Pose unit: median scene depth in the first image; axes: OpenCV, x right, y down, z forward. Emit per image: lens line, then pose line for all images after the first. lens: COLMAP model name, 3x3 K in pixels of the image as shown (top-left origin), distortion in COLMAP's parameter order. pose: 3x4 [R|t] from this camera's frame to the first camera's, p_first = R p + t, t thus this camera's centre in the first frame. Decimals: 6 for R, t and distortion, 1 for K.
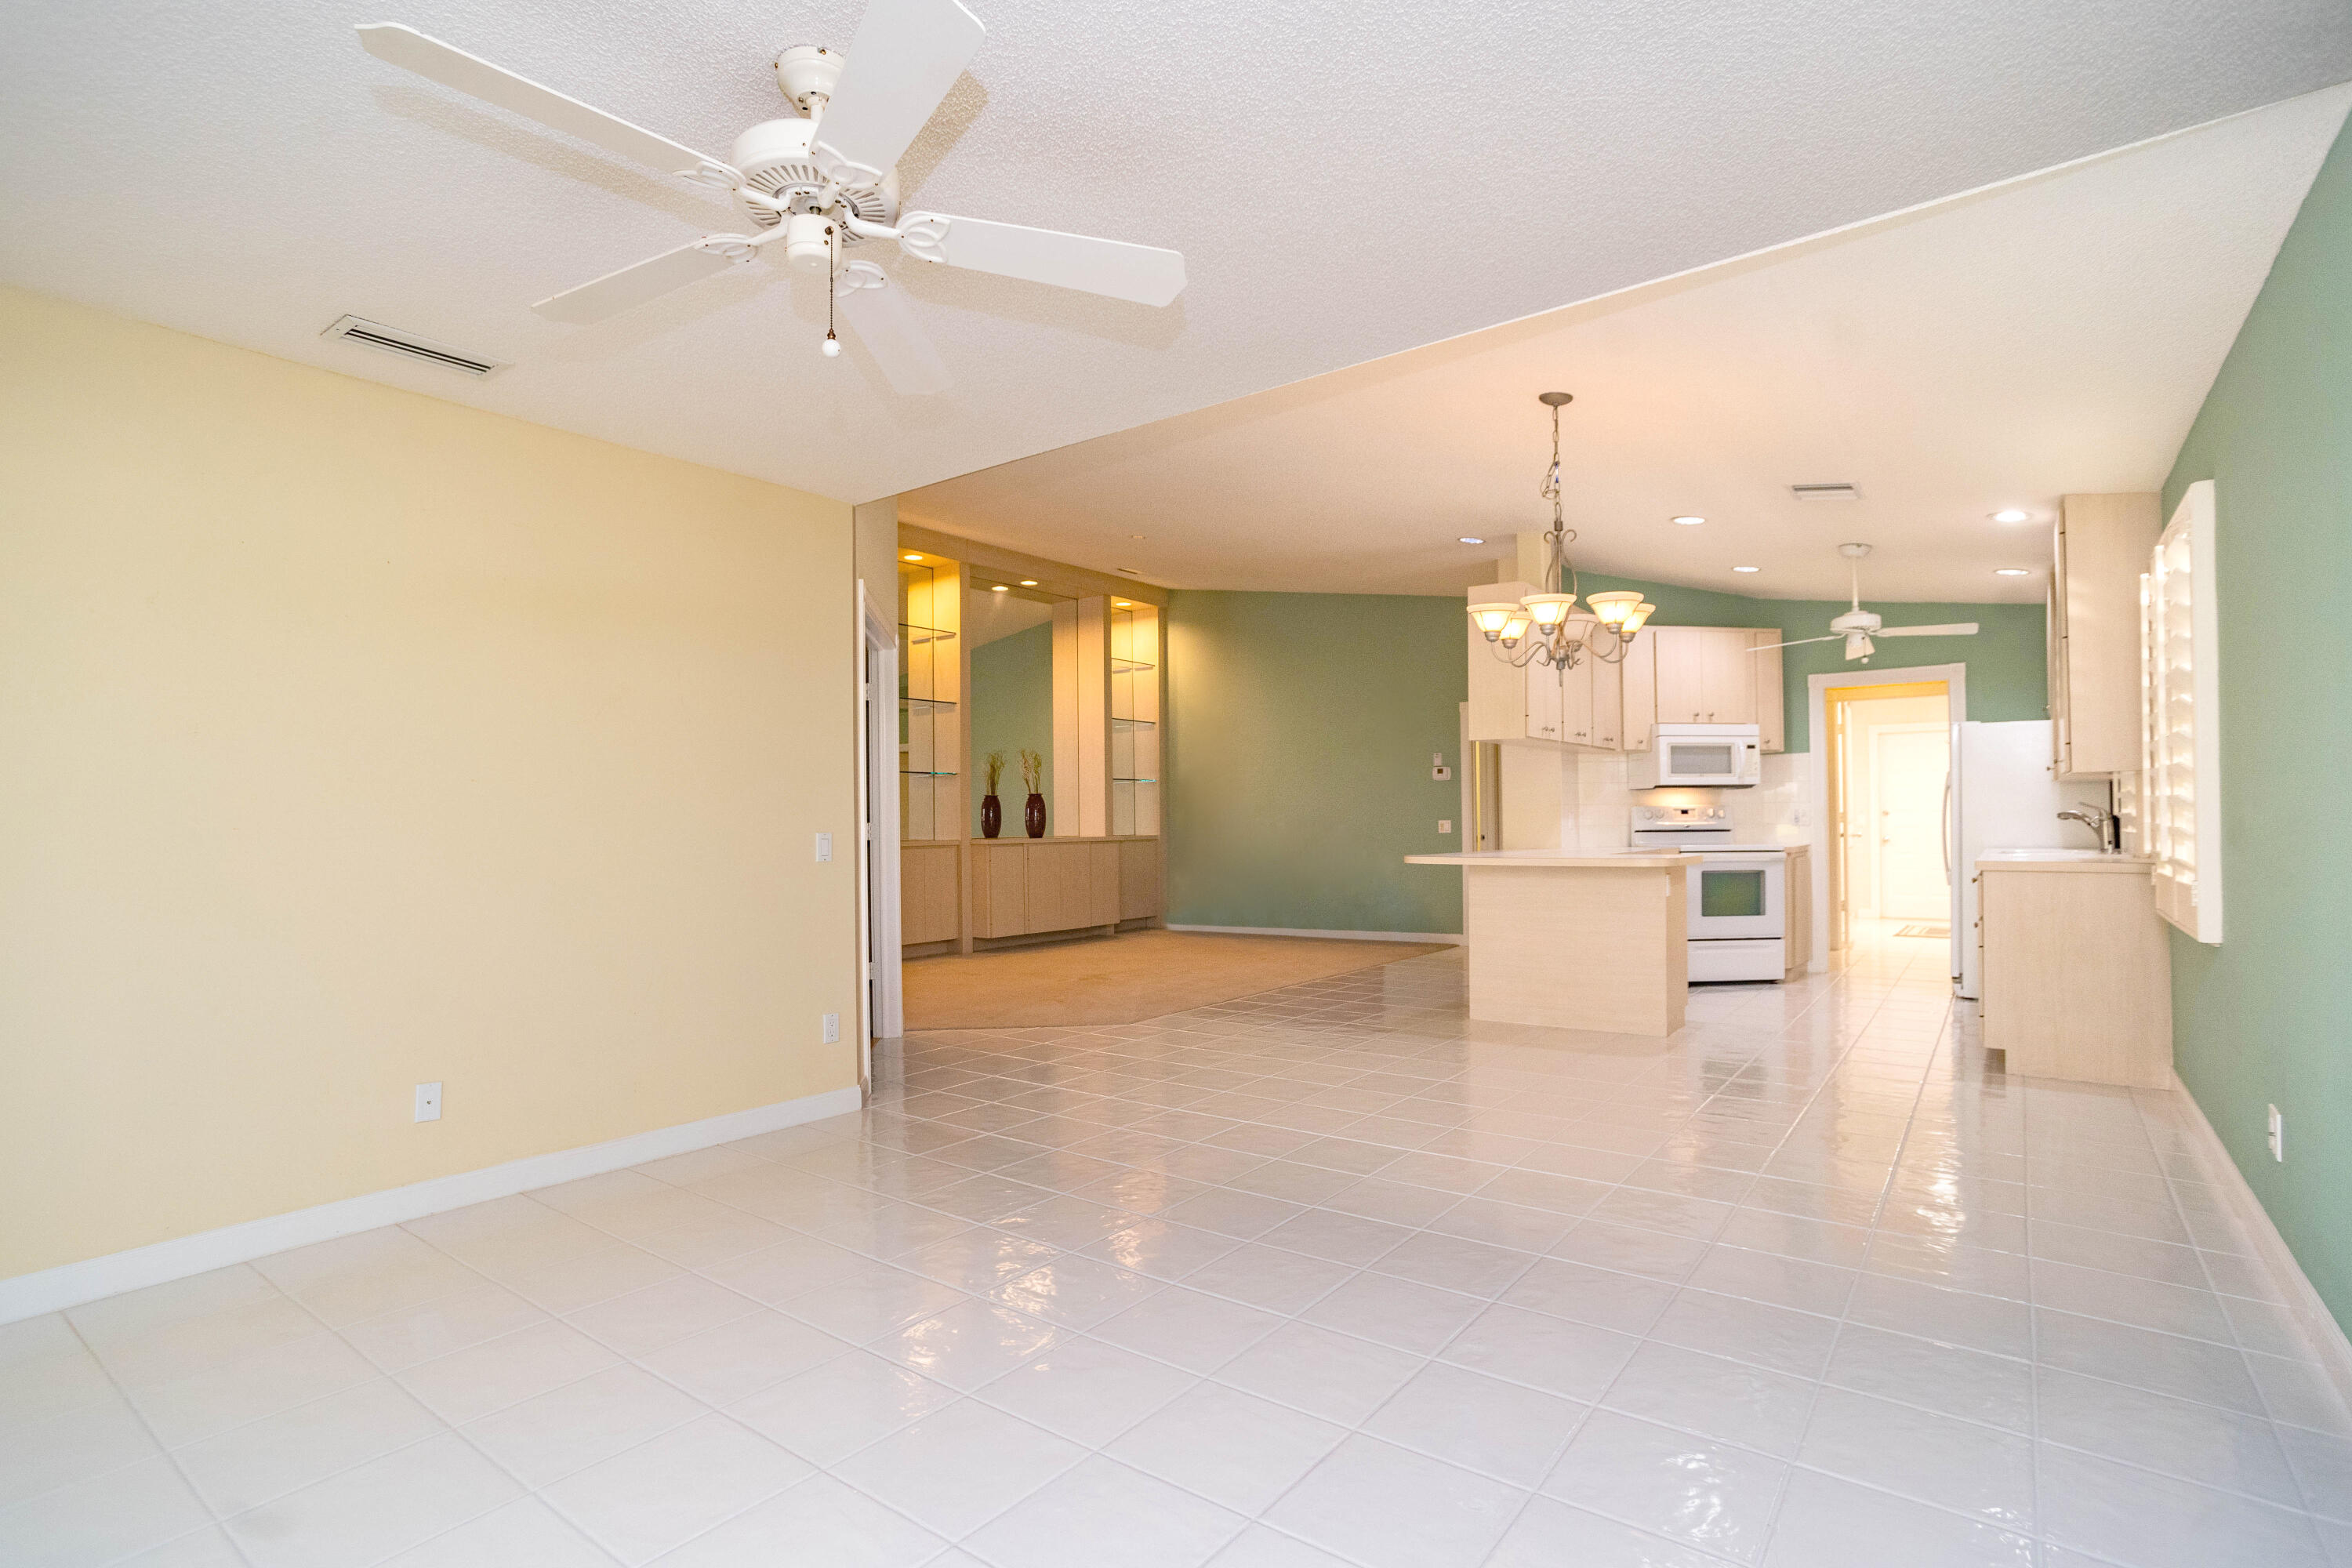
lens RADIAL K [[1142.2, 0, 1167.4], [0, 1142.2, 816.4], [0, 0, 1]] dist [-0.068640, 0.045423]
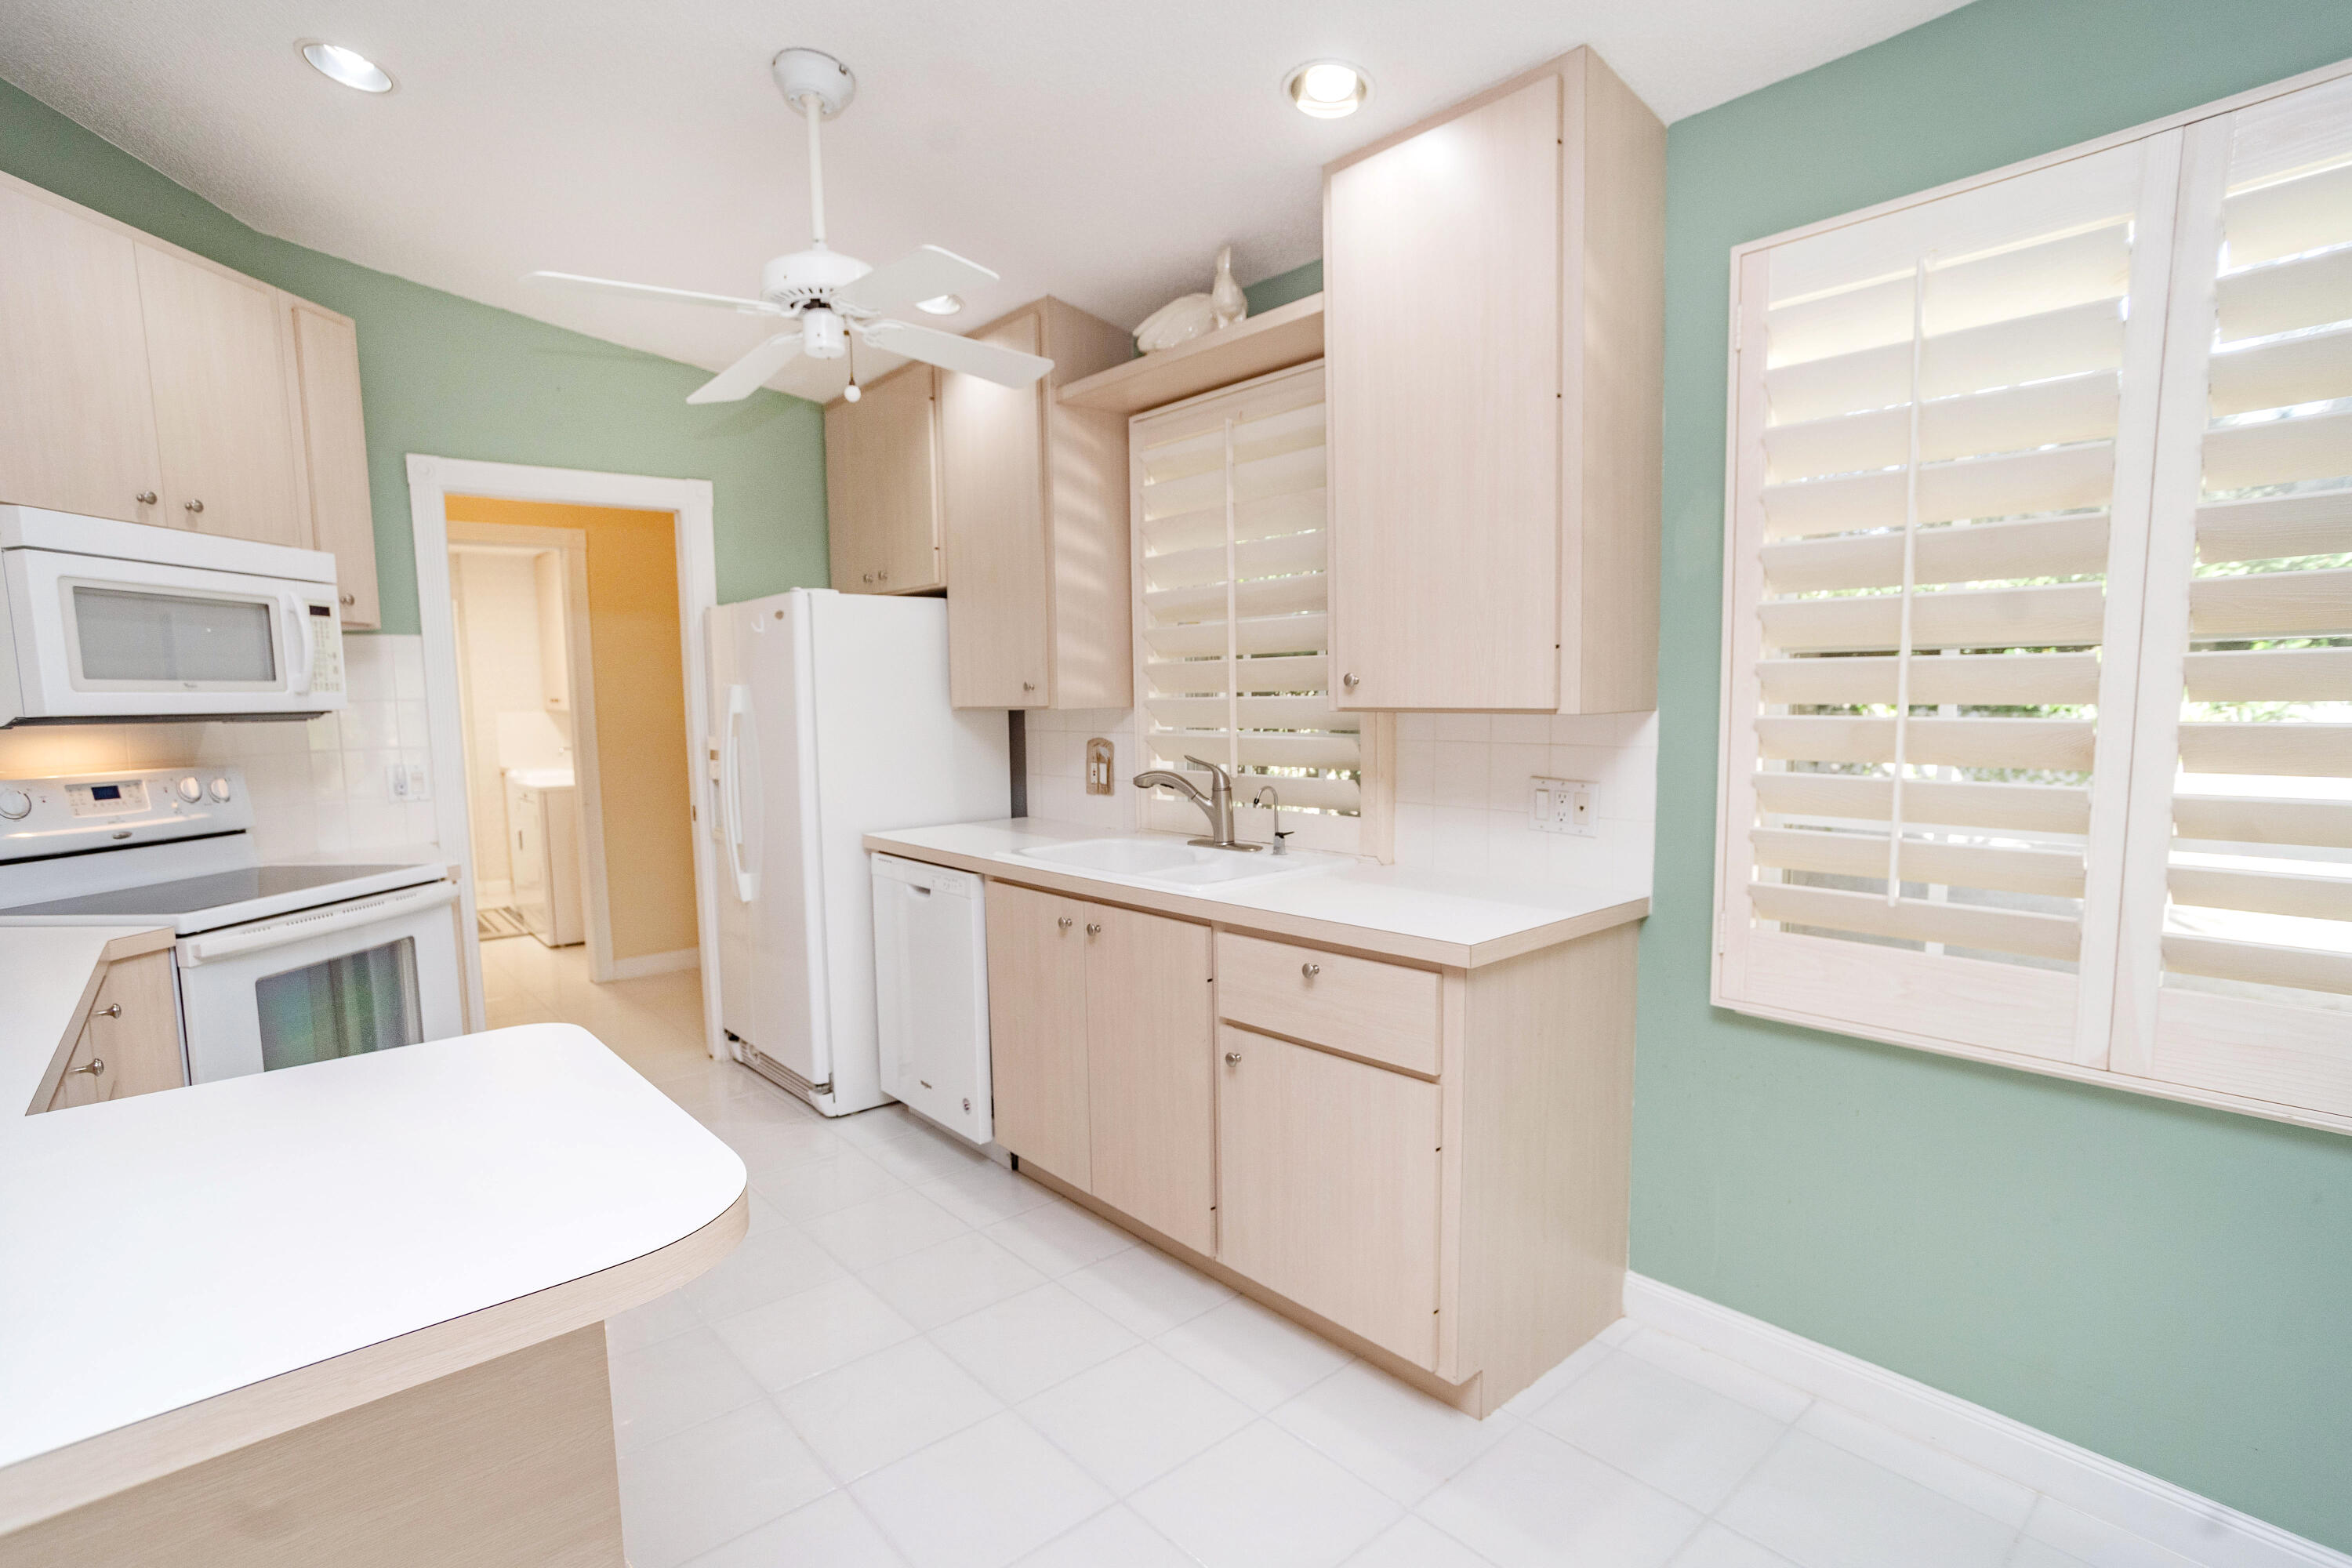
lens RADIAL K [[1142.2, 0, 1167.4], [0, 1142.2, 816.4], [0, 0, 1]] dist [-0.068640, 0.045423]
pose [[0.207461, -0.097153, 0.973407, 0.204303], [0.012366, 0.995237, 0.096697, -0.025477], [-0.978165, -0.008024, 0.207674, 0.631609]]
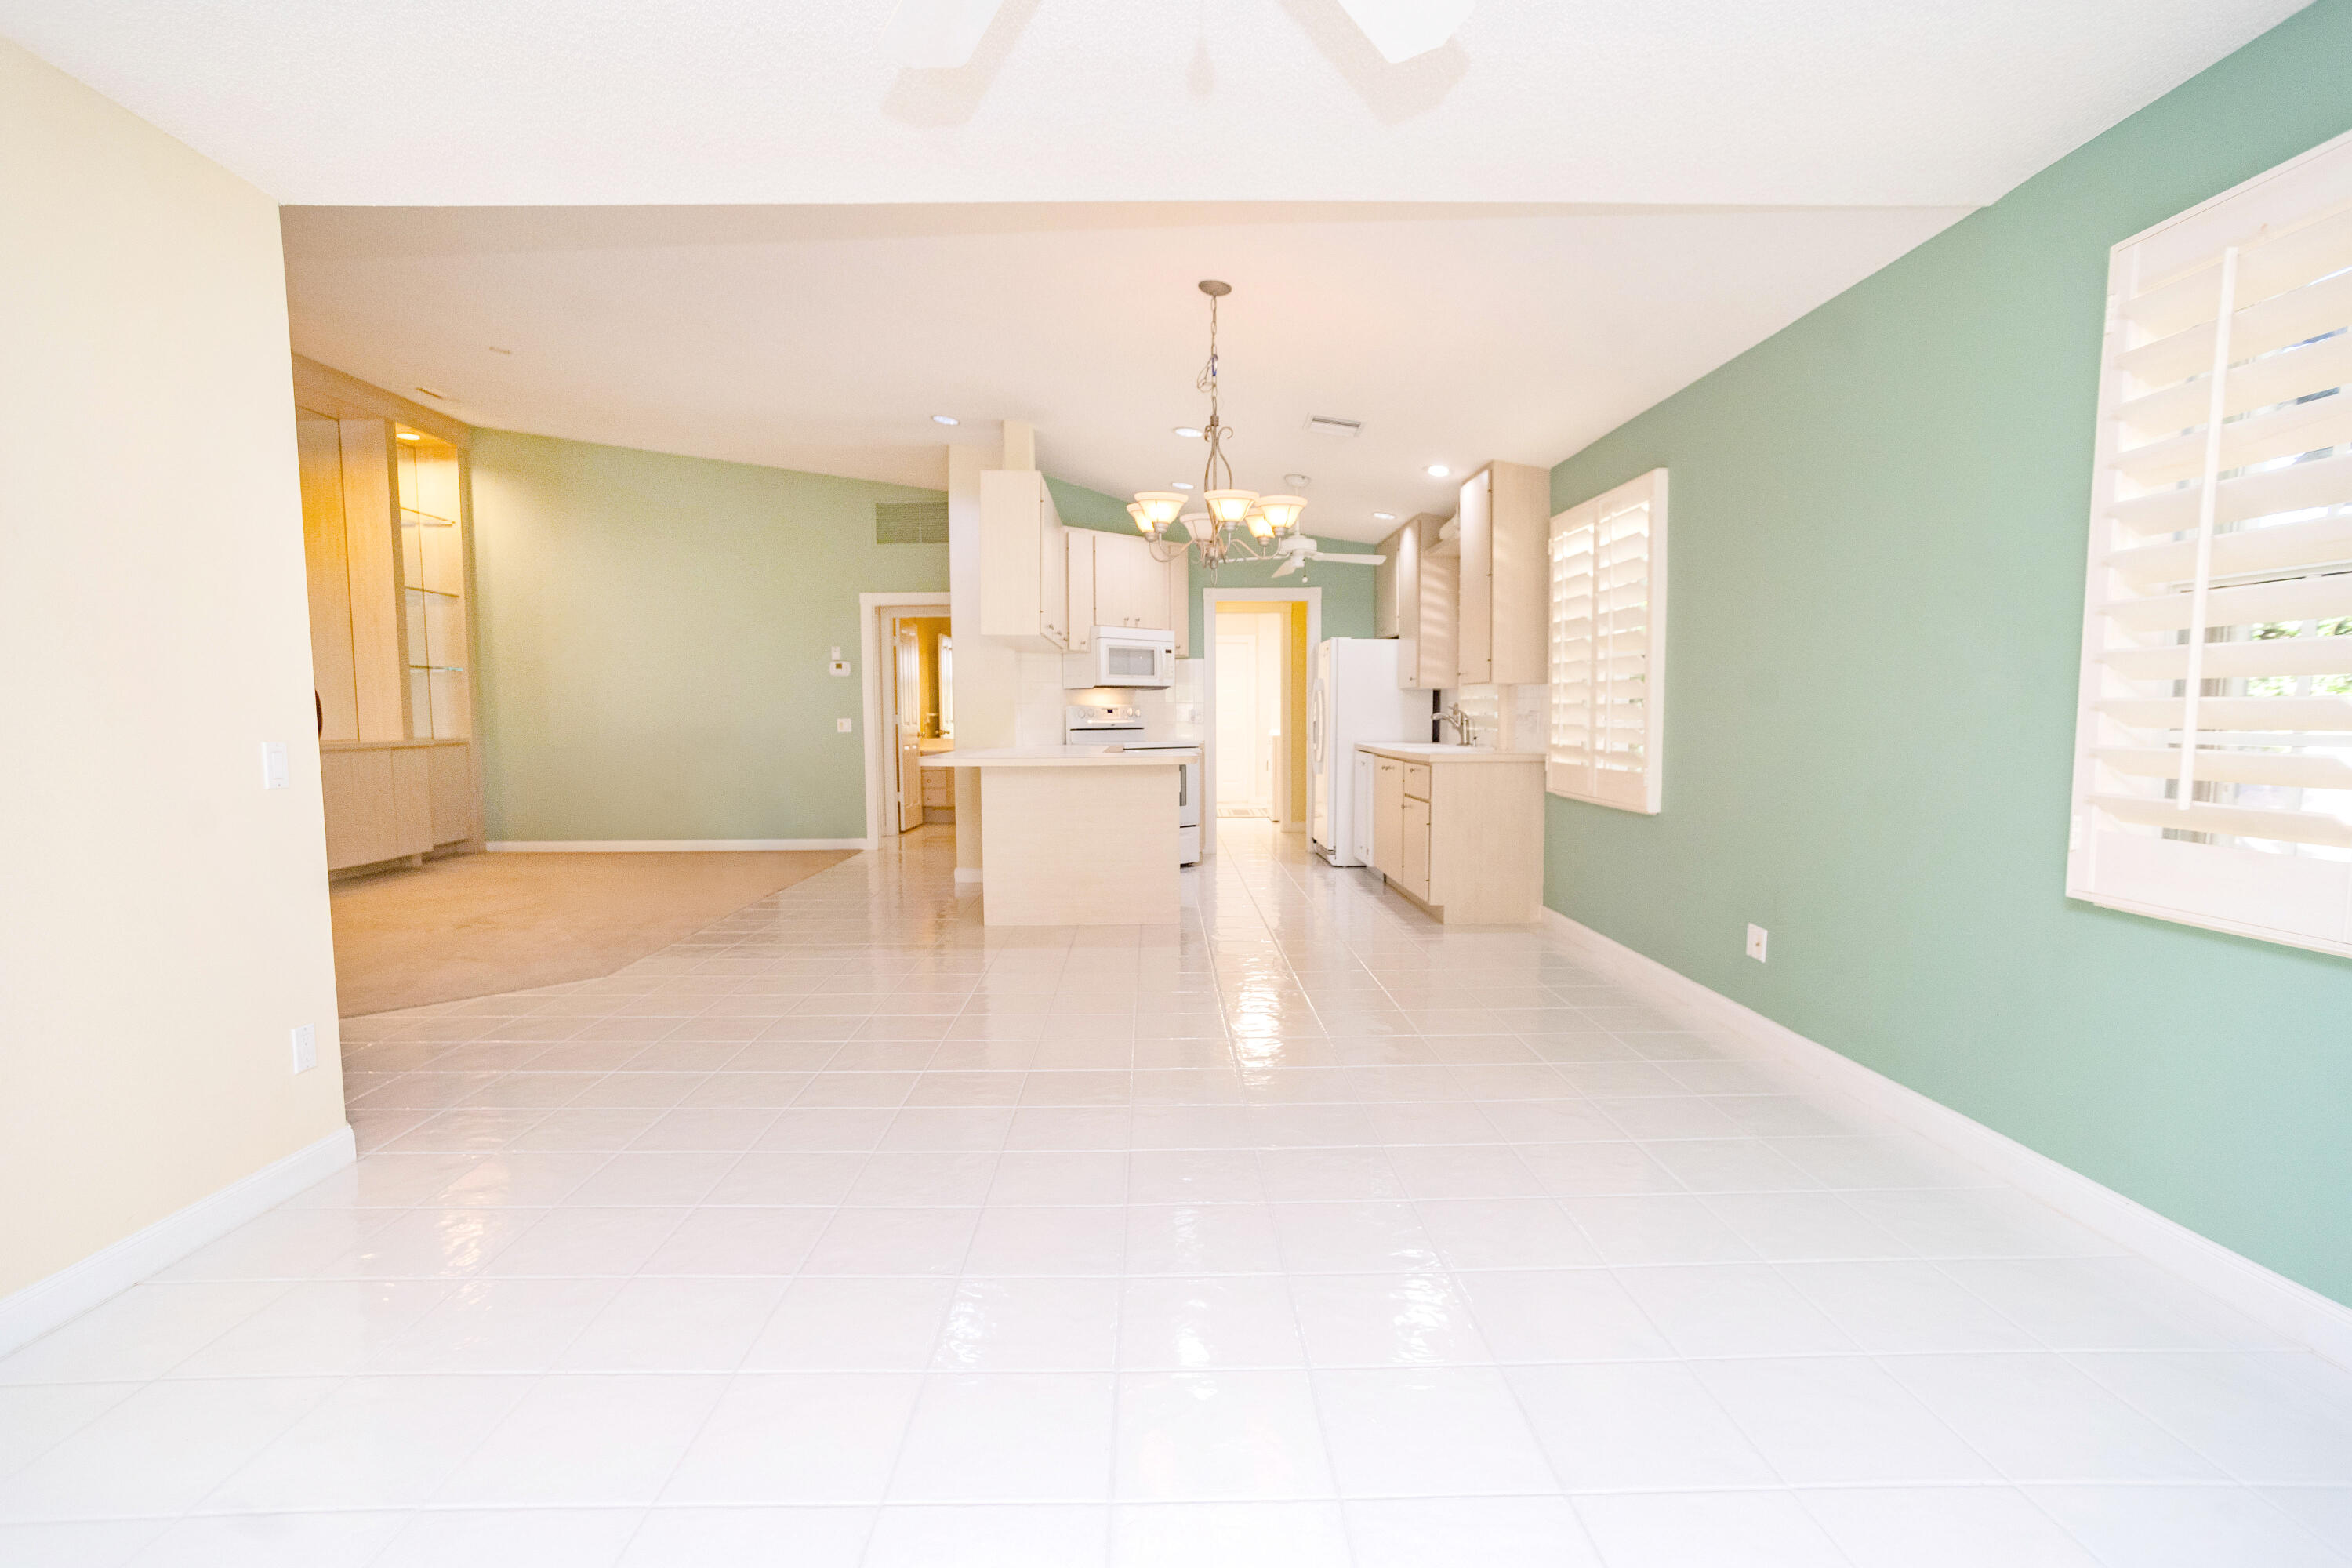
lens RADIAL K [[1142.2, 0, 1167.4], [0, 1142.2, 816.4], [0, 0, 1]] dist [-0.068640, 0.045423]
pose [[0.788074, -0.051501, 0.613422, -0.164216], [-0.004030, 0.996041, 0.088803, -0.000866], [-0.615567, -0.072456, 0.784747, 0.119738]]
